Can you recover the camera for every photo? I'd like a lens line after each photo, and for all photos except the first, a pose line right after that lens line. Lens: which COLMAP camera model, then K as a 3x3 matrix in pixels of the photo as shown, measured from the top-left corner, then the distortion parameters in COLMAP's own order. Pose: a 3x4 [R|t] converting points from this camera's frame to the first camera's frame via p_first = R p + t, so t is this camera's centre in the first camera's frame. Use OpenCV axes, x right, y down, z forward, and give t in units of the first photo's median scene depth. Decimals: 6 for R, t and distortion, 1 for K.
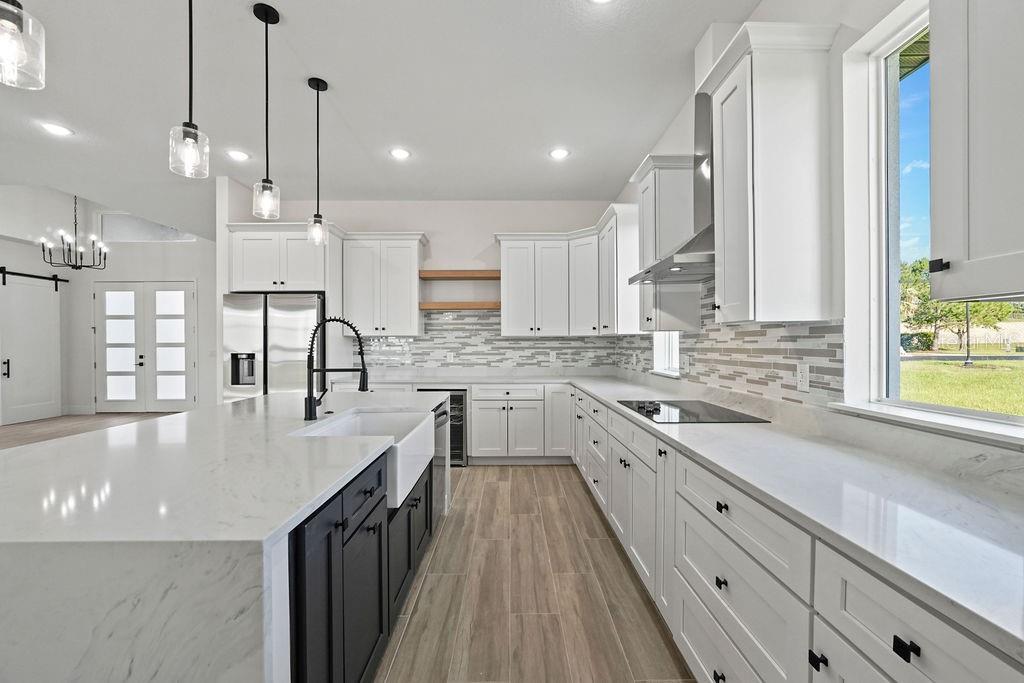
lens RADIAL K [[436.0, 0, 513.0], [0, 436.0, 342.2], [0, 0, 1]] dist [-0.011177, 0.002746]
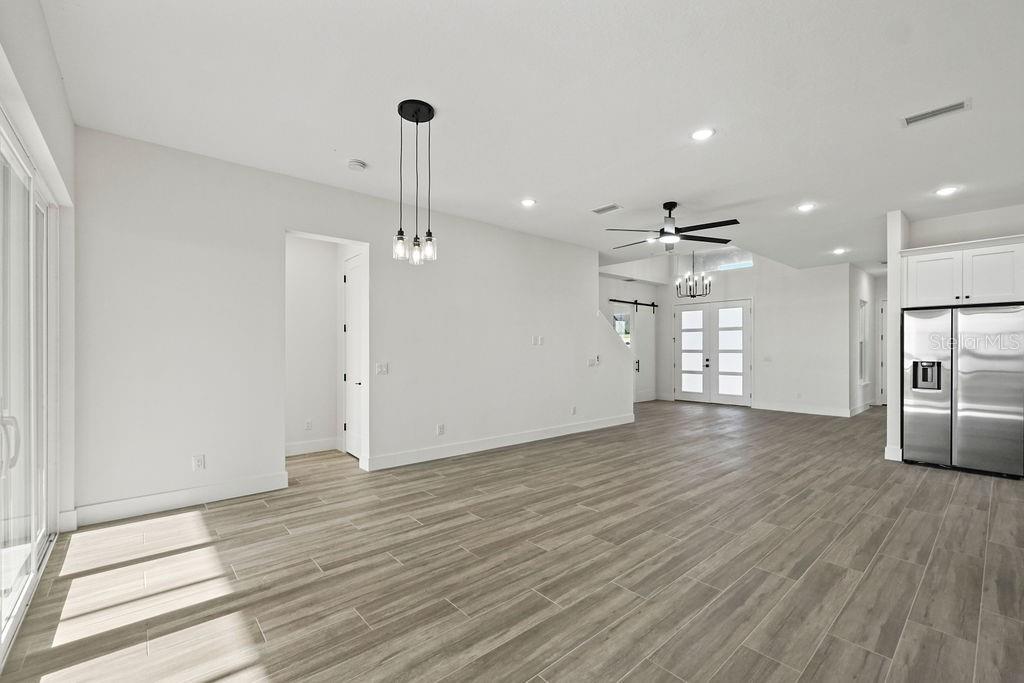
lens RADIAL K [[436.0, 0, 521.5], [0, 436.0, 345.8], [0, 0, 1]] dist [-0.011177, 0.002746]
pose [[0.664655, -0.001589, -0.747148, -0.402631], [0.000225, 0.999998, -0.001926, -0.011479], [0.747150, 0.001112, 0.664654, -0.468911]]
